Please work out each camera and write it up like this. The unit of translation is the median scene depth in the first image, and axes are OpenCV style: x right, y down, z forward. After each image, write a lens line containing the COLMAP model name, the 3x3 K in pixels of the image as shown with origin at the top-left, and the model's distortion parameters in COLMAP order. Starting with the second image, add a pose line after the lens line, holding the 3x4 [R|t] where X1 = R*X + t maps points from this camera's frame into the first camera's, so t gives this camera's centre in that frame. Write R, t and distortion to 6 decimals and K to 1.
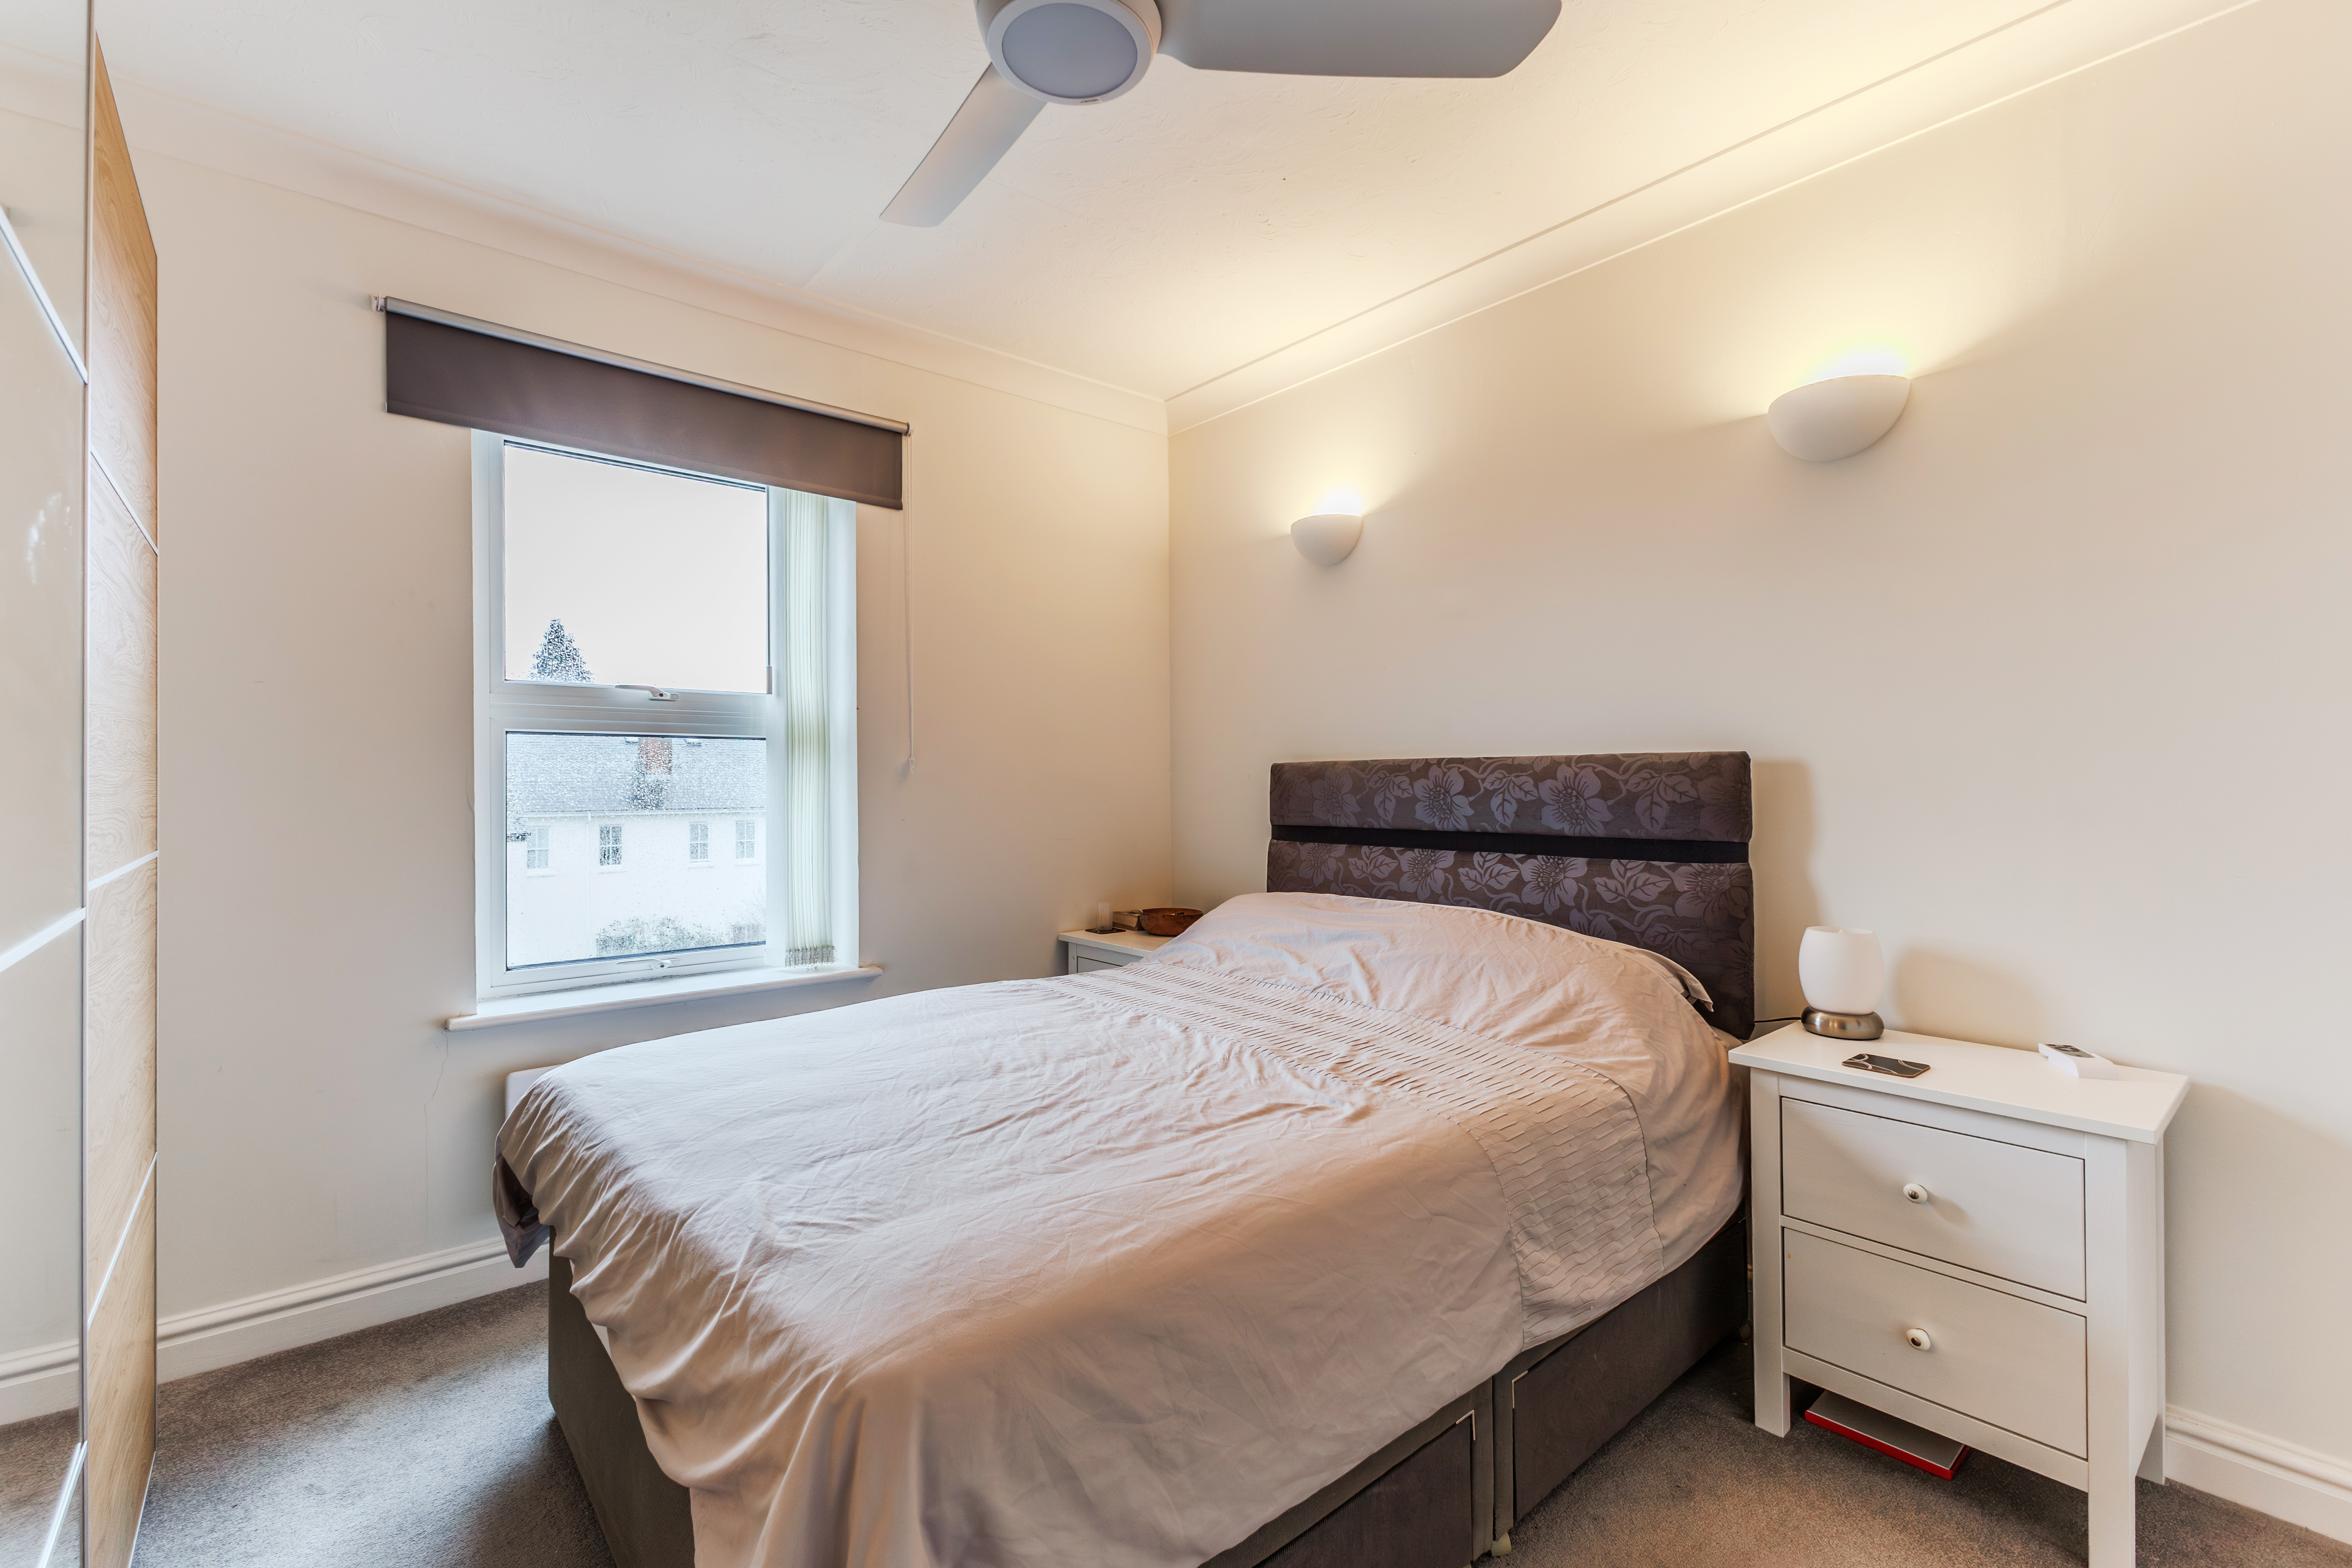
lens RADIAL K [[1011.8, 0, 1174.1], [0, 1011.8, 776.7], [0, 0, 1]] dist [0.002115, 0.000033]
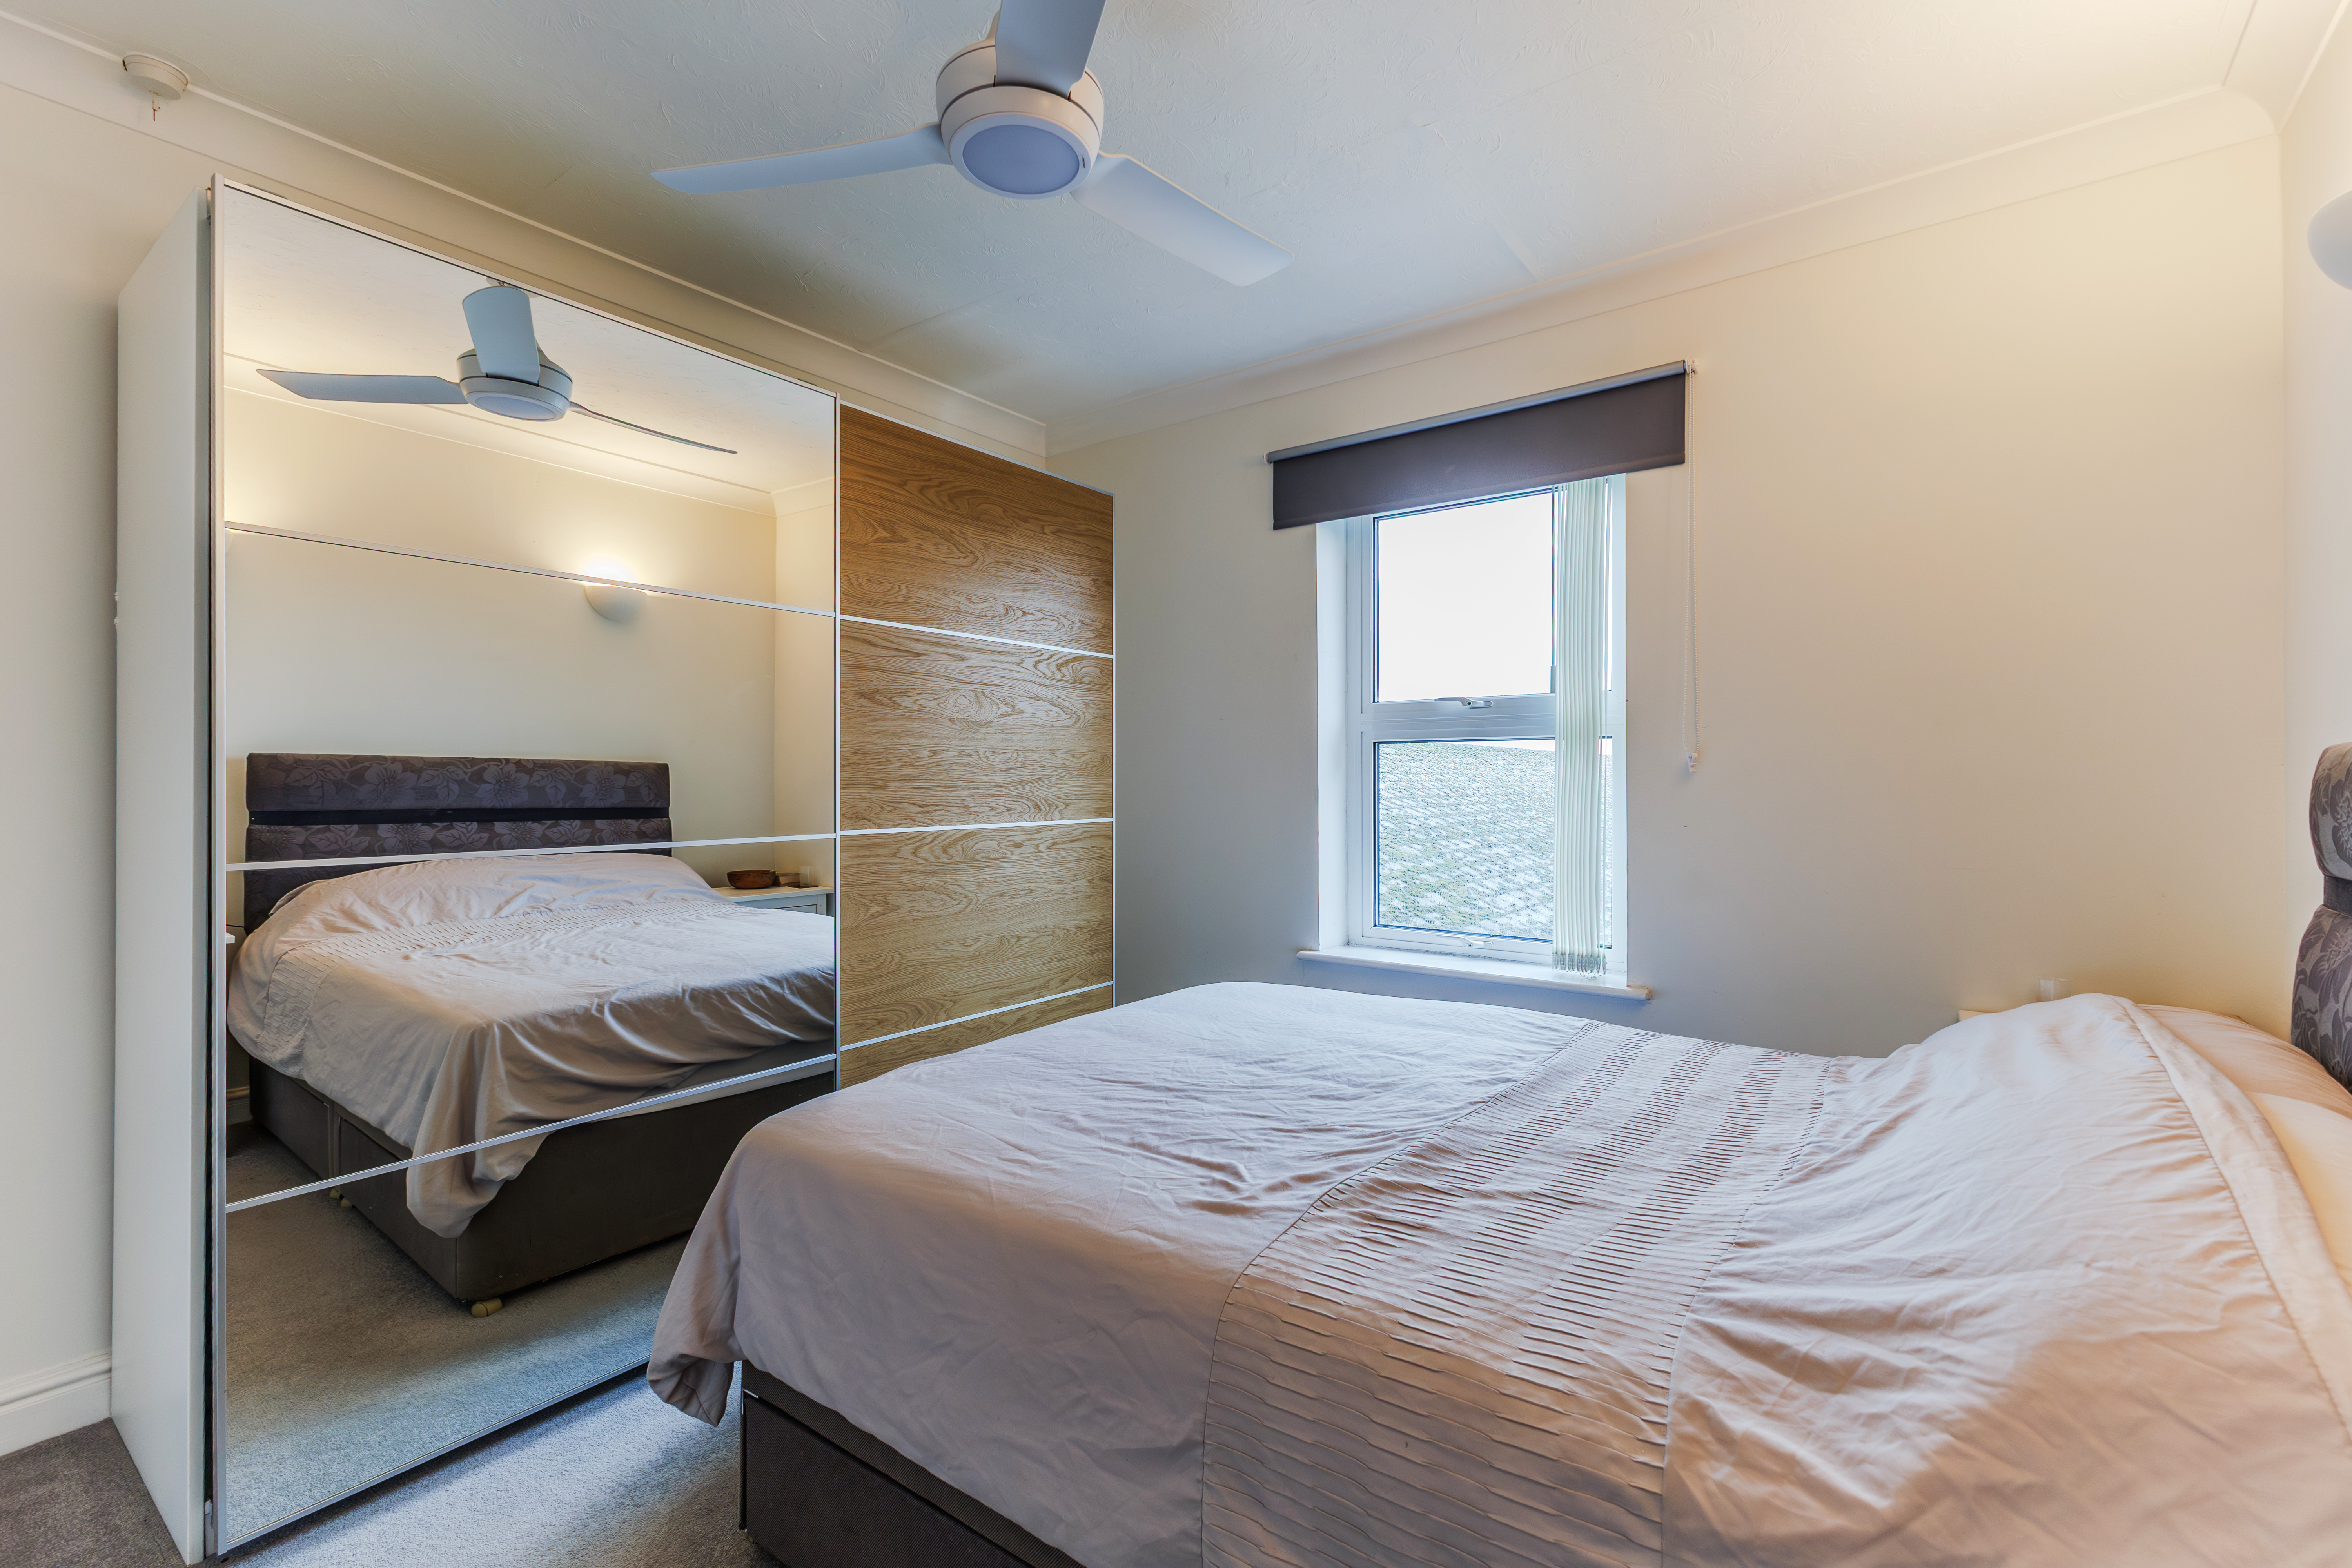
lens RADIAL K [[1011.8, 0, 1174.1], [0, 1011.8, 776.7], [0, 0, 1]] dist [0.002115, 0.000033]
pose [[0.244125, -0.000543, -0.969744, 0.876339], [0.000735, 1.000000, -0.000375, 0.000394], [0.969743, -0.000621, 0.244126, 0.726376]]
